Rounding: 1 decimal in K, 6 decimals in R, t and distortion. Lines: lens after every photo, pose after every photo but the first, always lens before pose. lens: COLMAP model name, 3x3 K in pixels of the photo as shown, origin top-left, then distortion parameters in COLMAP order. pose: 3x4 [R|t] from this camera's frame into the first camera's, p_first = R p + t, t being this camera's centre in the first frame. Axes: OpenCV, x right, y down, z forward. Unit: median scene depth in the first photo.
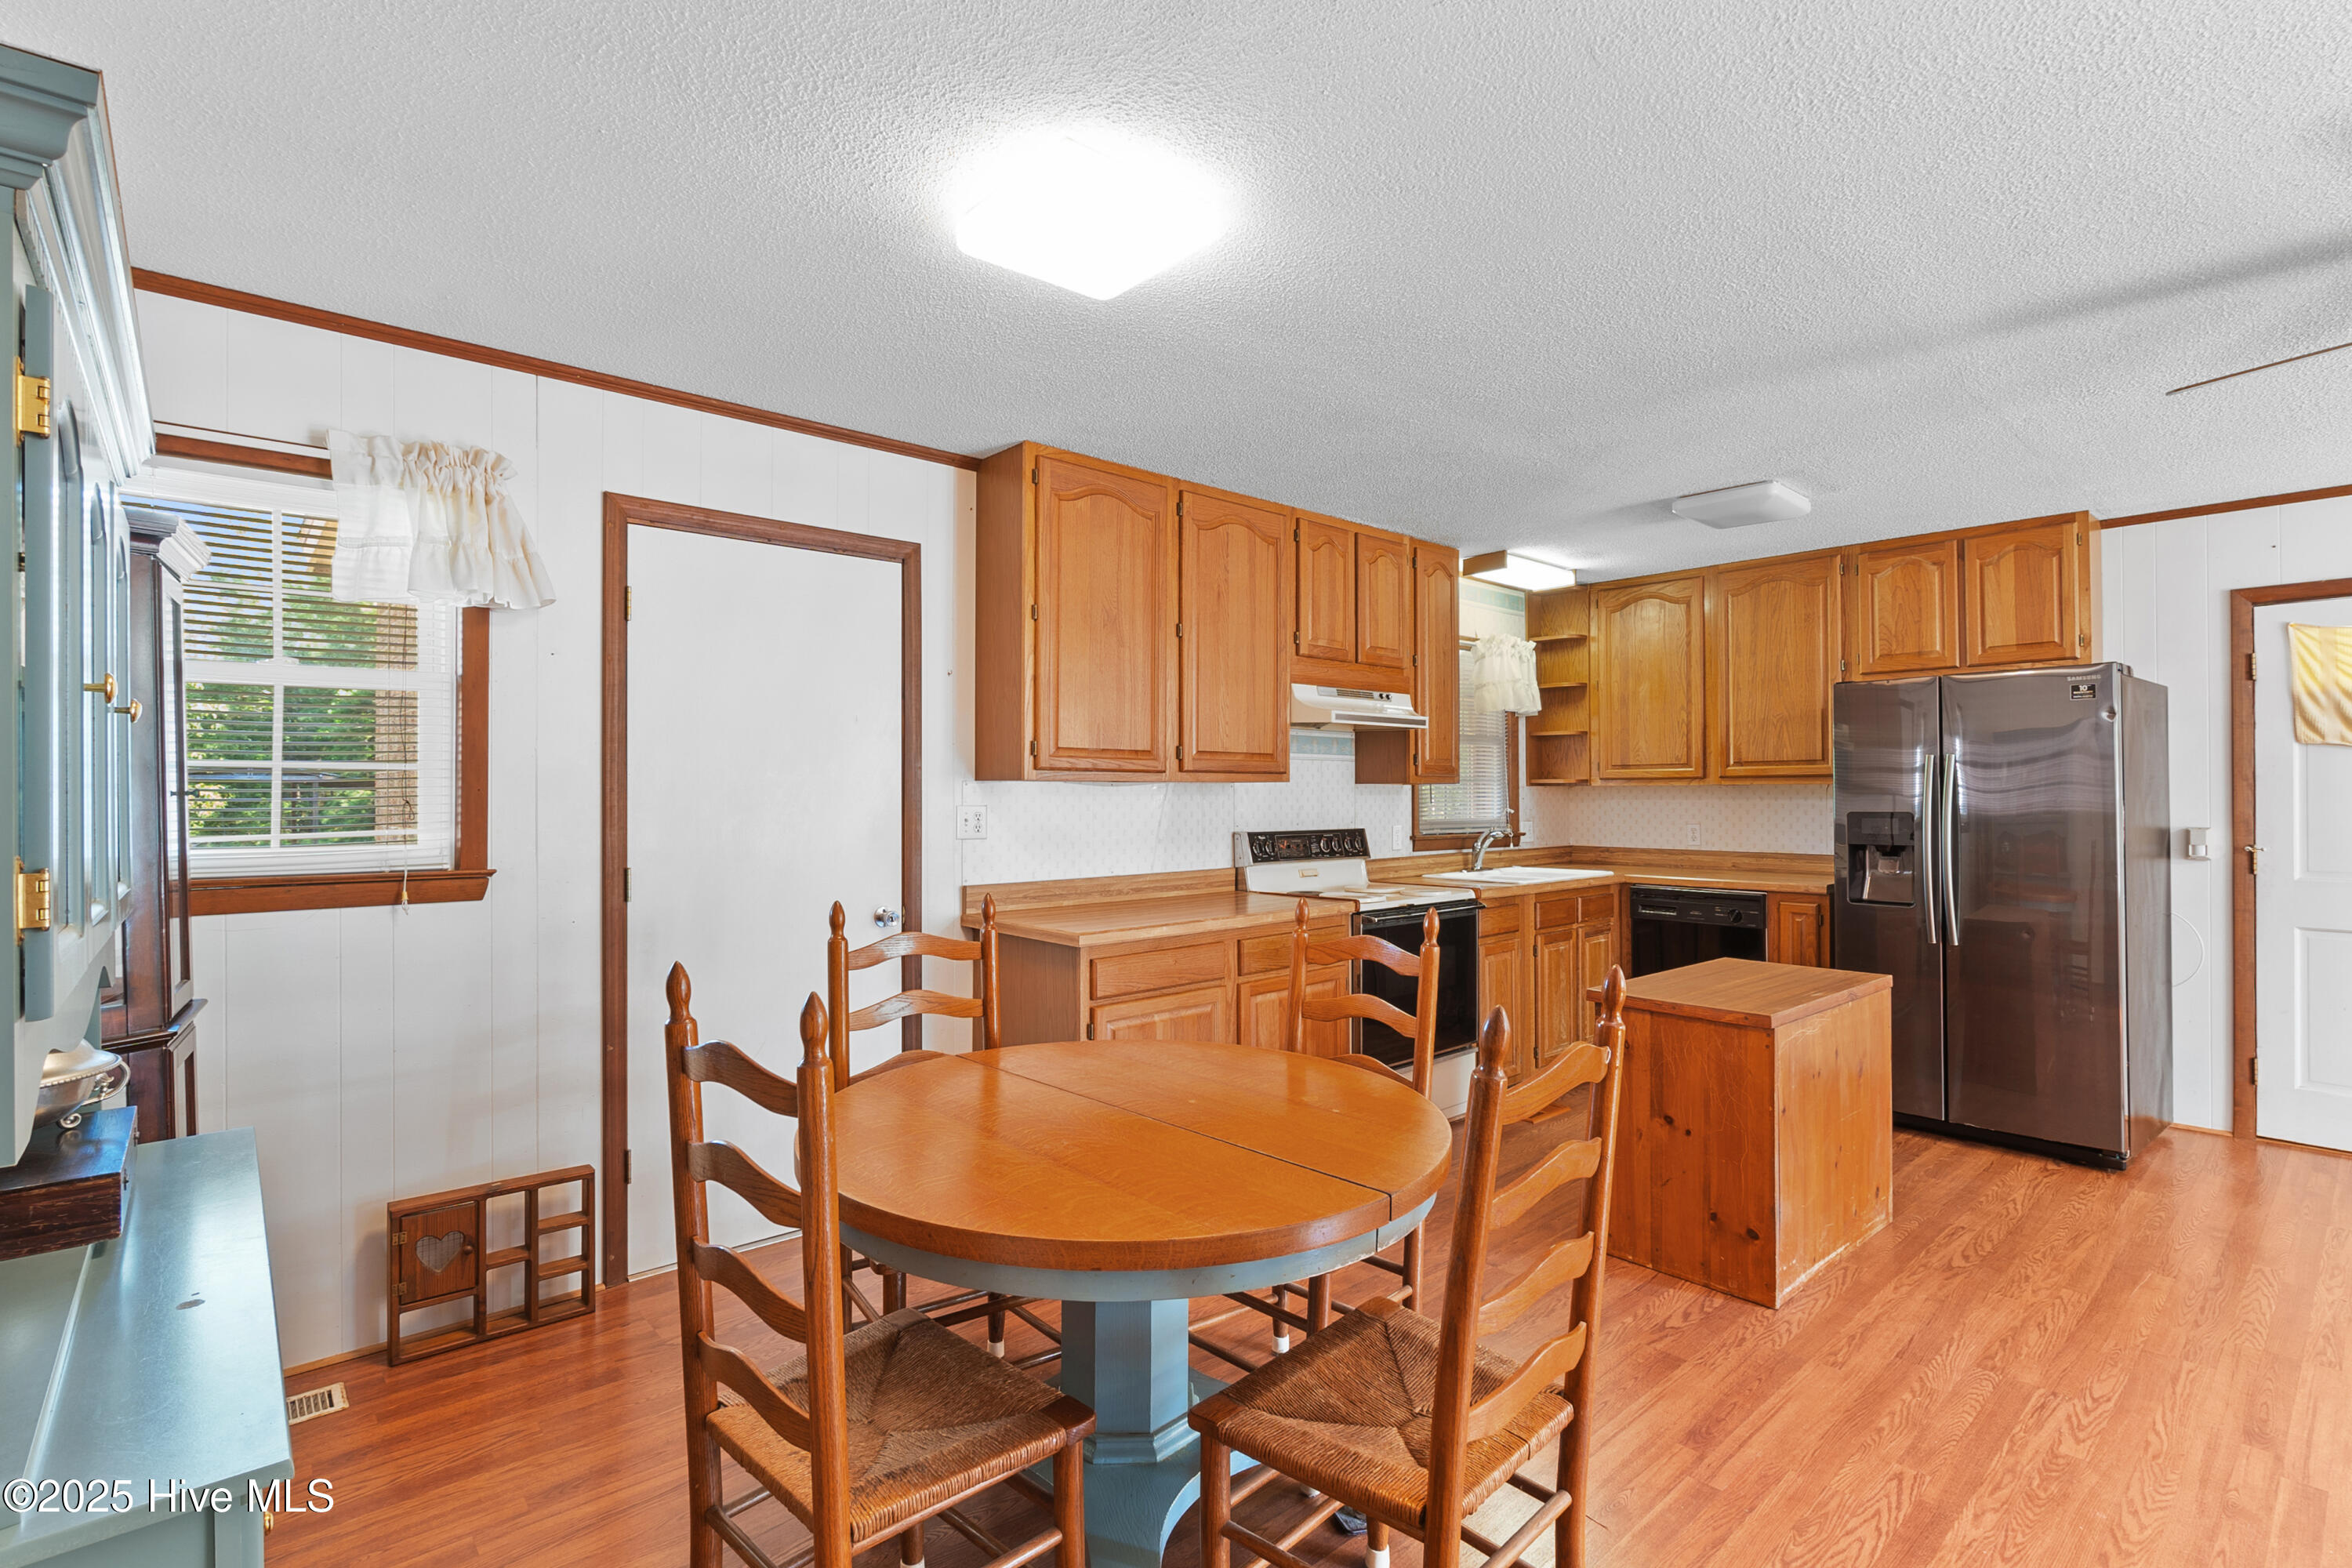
lens RADIAL K [[1086.3, 0, 1173.7], [0, 1086.3, 788.9], [0, 0, 1]] dist [-0.001737, 0.000126]
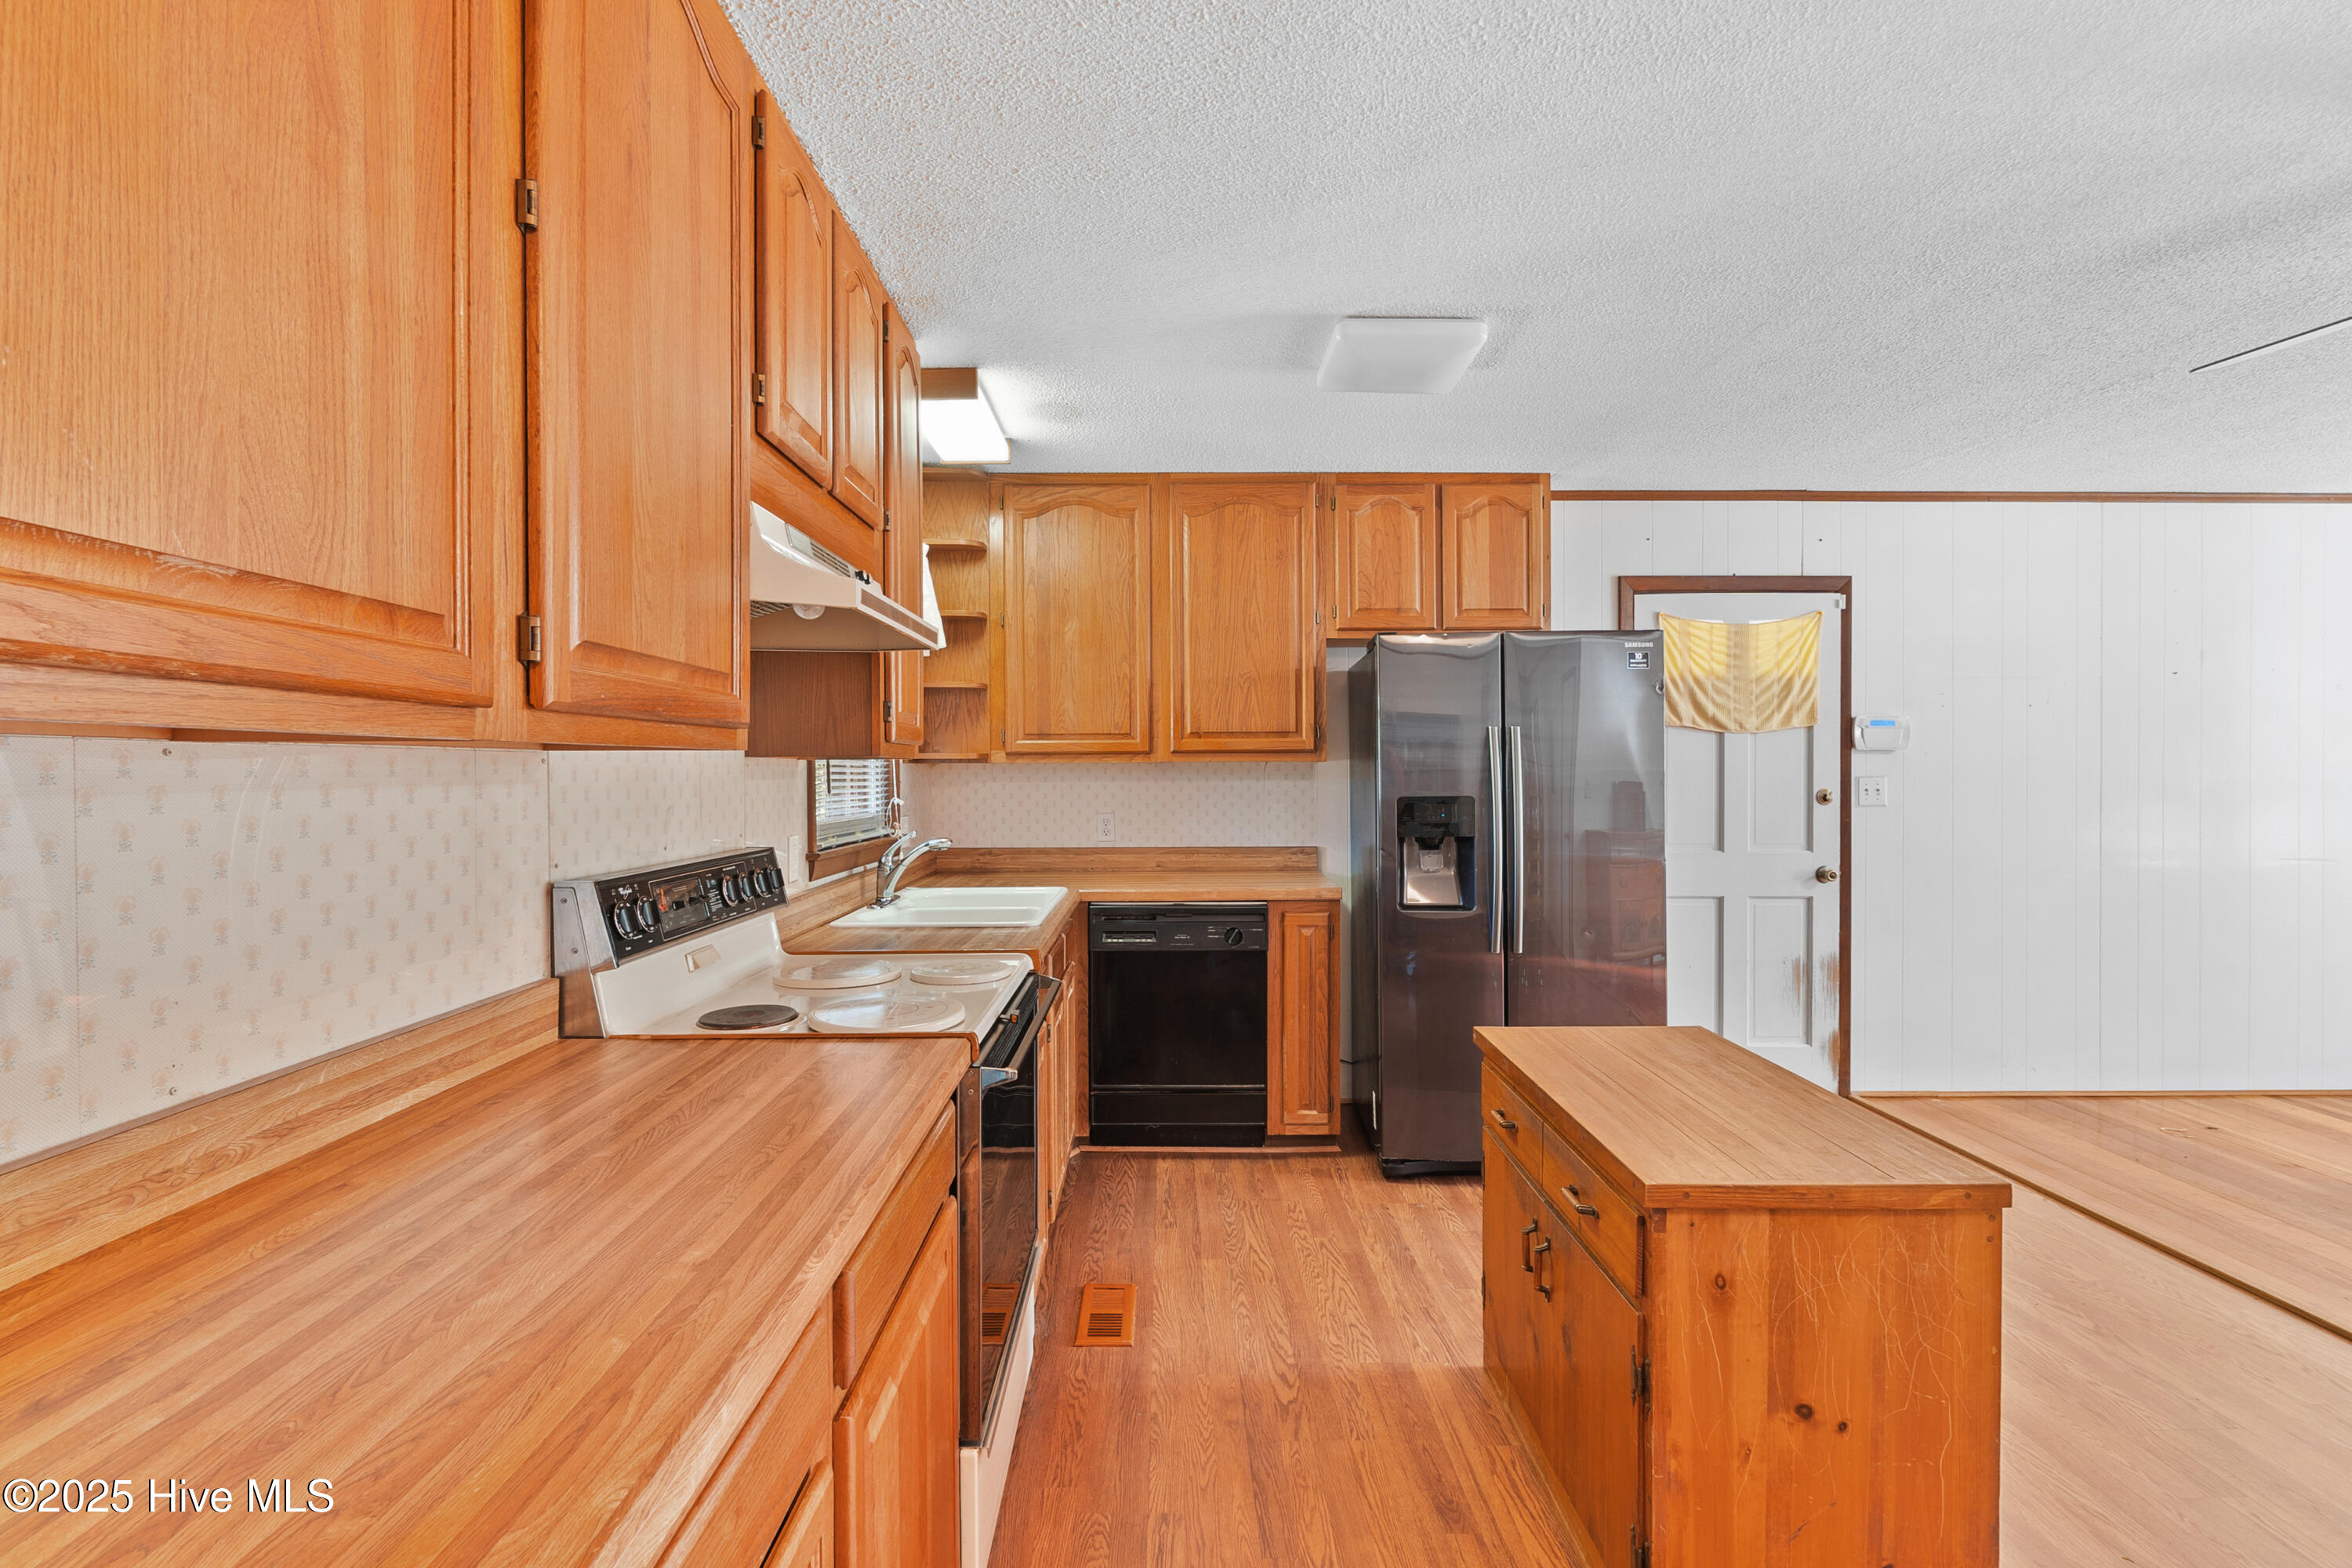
lens RADIAL K [[1086.3, 0, 1173.8], [0, 1086.3, 783.9], [0, 0, 1]] dist [-0.001737, 0.000126]
pose [[0.659619, -0.011018, 0.751519, -0.079594], [-0.001132, 0.999877, 0.015652, -0.000417], [-0.751599, -0.011175, 0.659525, 0.564200]]
